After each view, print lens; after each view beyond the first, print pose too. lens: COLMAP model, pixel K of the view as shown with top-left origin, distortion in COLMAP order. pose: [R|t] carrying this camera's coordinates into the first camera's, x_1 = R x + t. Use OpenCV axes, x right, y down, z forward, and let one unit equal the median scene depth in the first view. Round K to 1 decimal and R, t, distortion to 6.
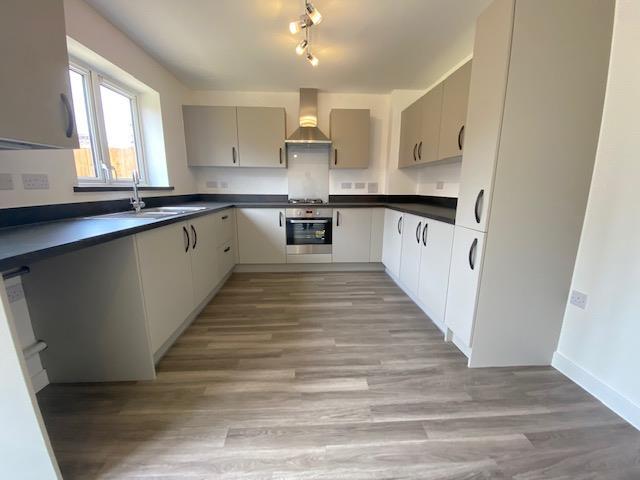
lens RADIAL K [[266.5, 0, 320.0], [0, 266.5, 240.0], [0, 0, 1]] dist [-0.001085, -0.000214]
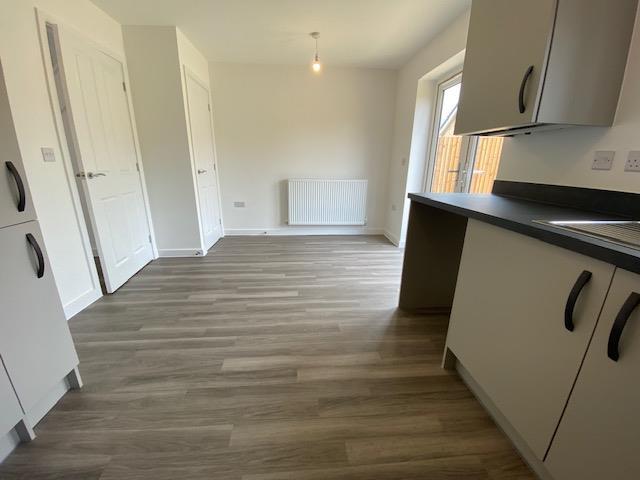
lens RADIAL K [[266.5, 0, 320.0], [0, 266.5, 240.0], [0, 0, 1]] dist [-0.001085, -0.000214]
pose [[-0.999493, -0.008561, -0.030654, -0.140436], [-0.021896, 0.883943, 0.467082, -0.320470], [0.023098, 0.467516, -0.883683, 1.590147]]
